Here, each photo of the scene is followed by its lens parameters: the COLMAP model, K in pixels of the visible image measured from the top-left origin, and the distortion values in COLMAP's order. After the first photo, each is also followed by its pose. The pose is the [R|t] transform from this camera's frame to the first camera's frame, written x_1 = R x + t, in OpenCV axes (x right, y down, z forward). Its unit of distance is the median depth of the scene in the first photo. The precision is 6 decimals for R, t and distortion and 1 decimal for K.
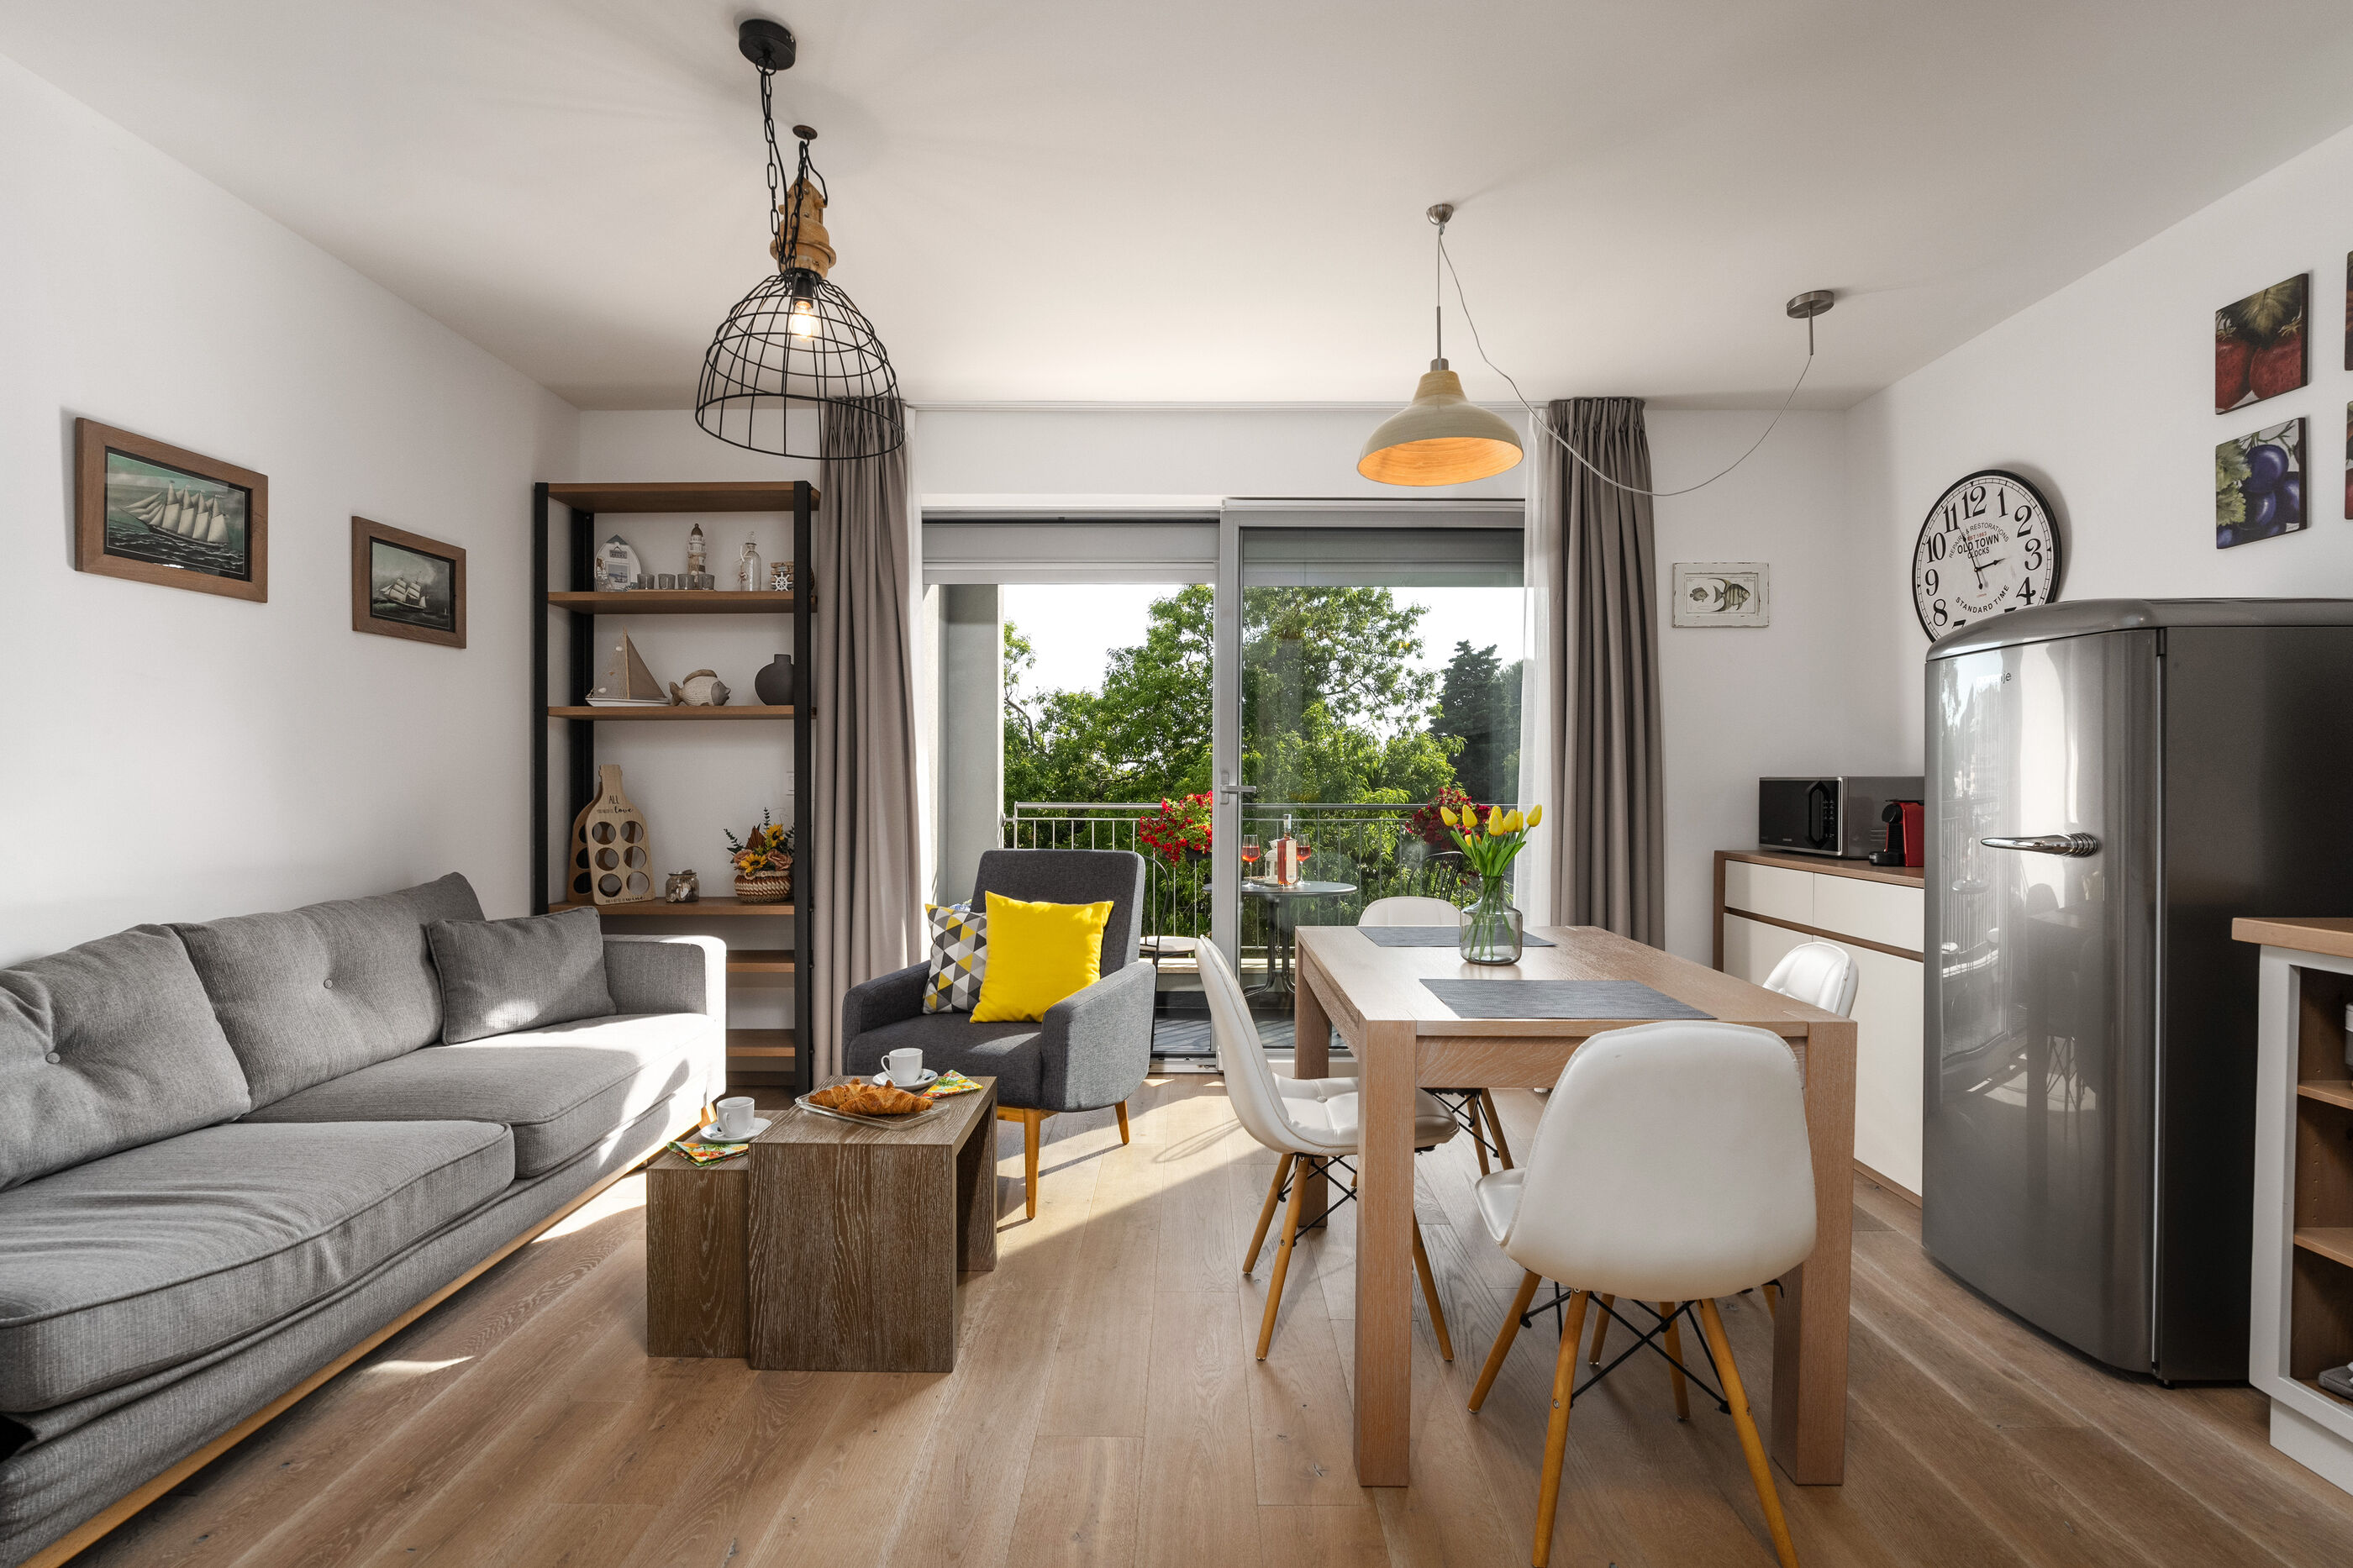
lens RADIAL K [[1007.9, 0, 1167.5], [0, 1007.9, 797.1], [0, 0, 1]] dist [-0.029897, 0.005700]
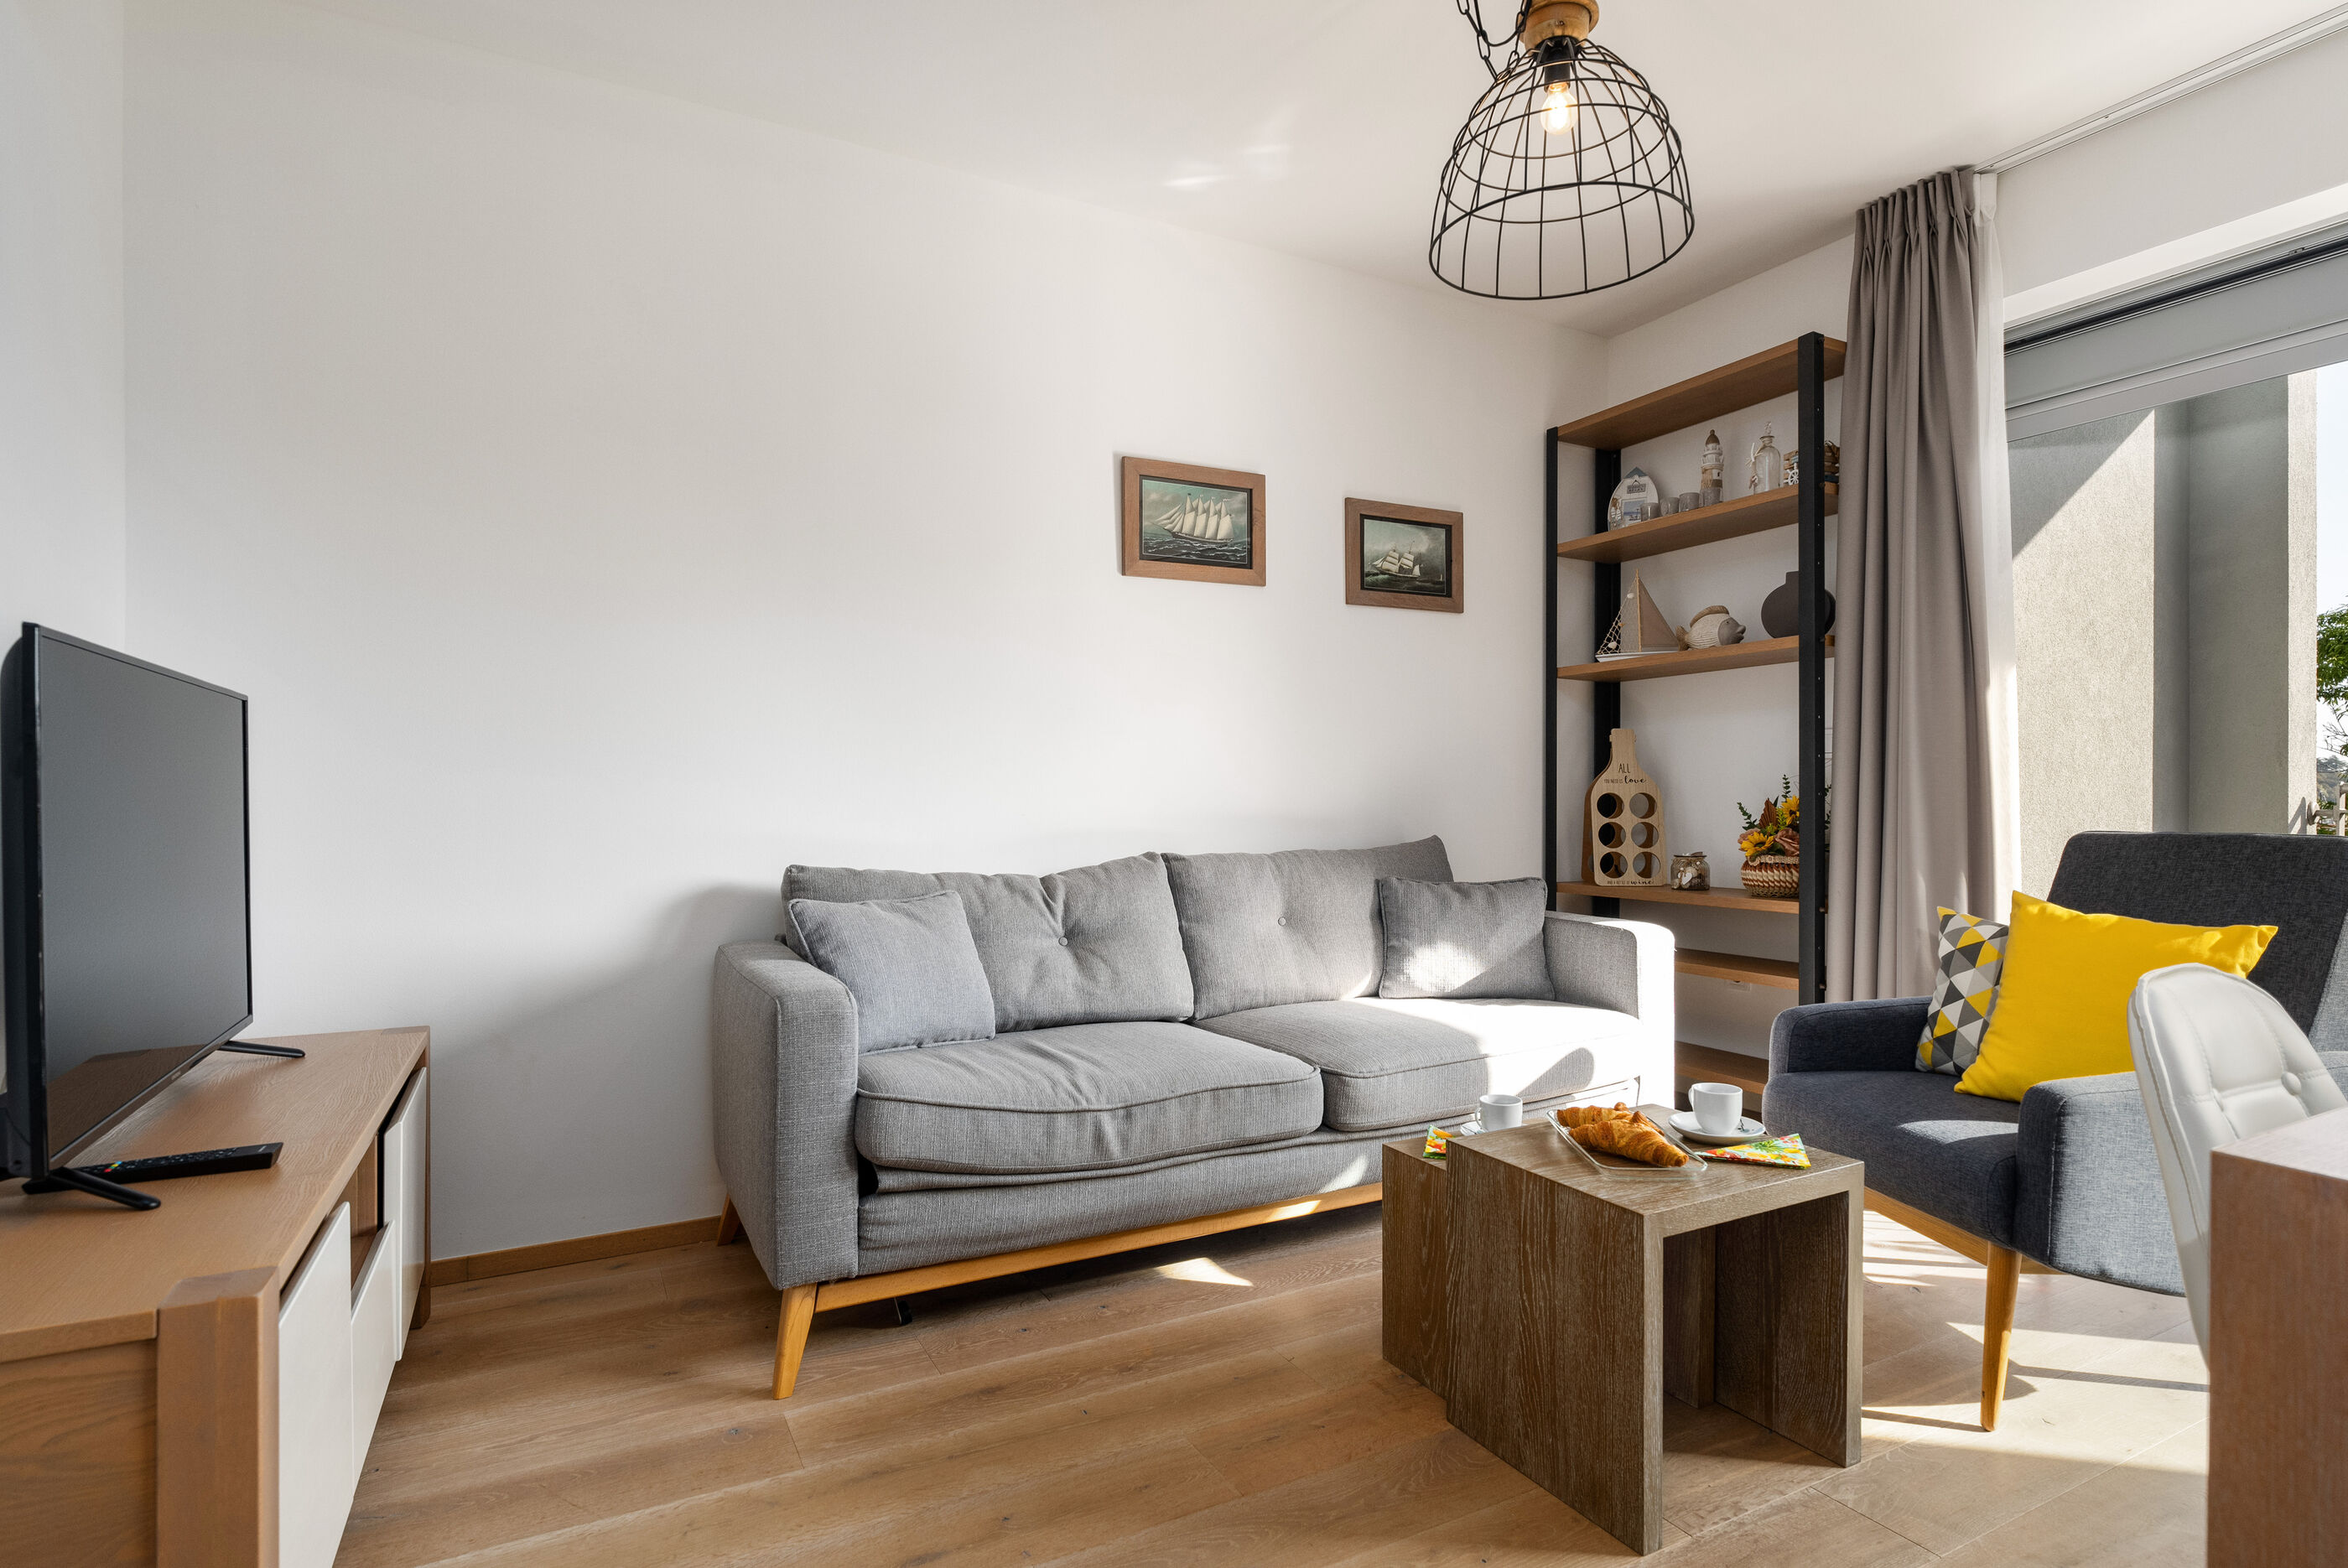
lens RADIAL K [[1174.8, 0, 1215.8], [0, 1174.8, 792.9], [0, 0, 1]] dist [-0.004629, -0.002748]
pose [[0.515897, 0.001422, -0.856649, 0.231412], [-0.009600, 0.999945, -0.004121, 0.050843], [0.856597, 0.010350, 0.515883, 0.255096]]
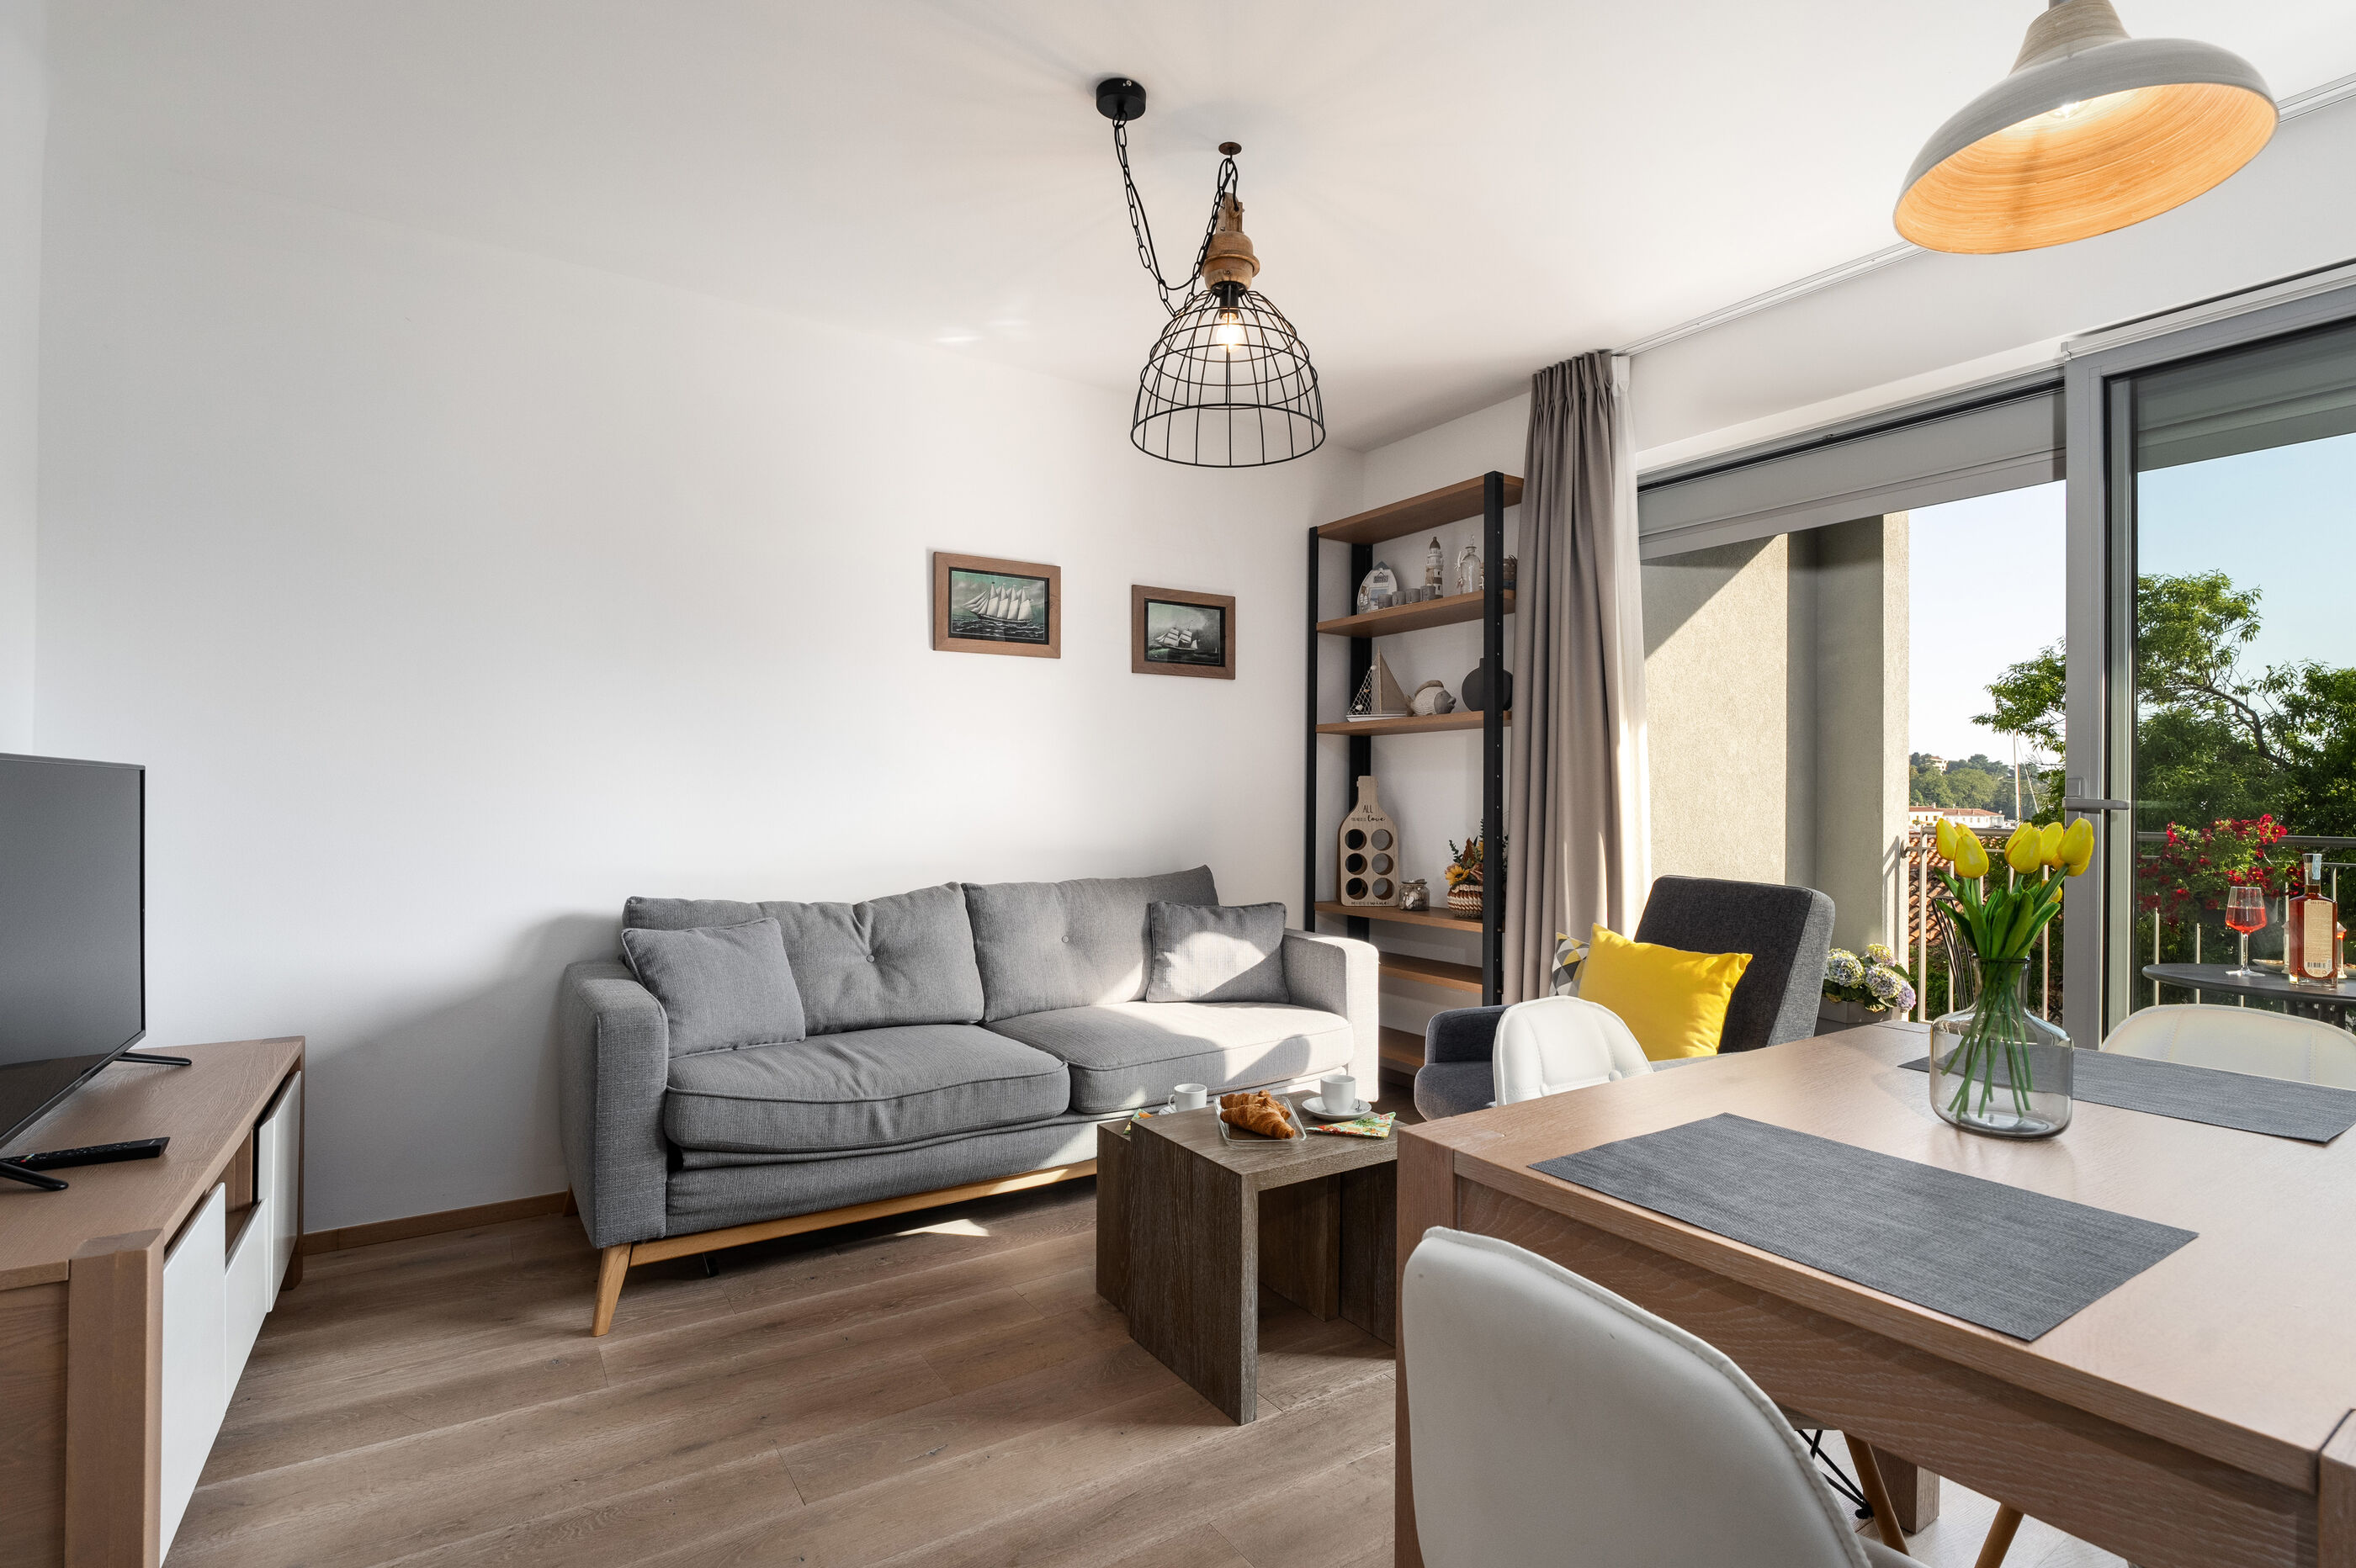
lens RADIAL K [[1065.4, 0, 1194.1], [0, 1065.4, 795.9], [0, 0, 1]] dist [-0.012622, -0.000016]
pose [[0.593128, 0.003320, -0.805102, 0.403310], [-0.020627, 0.999726, -0.011074, 0.007625], [0.804844, 0.023176, 0.593034, 0.279982]]
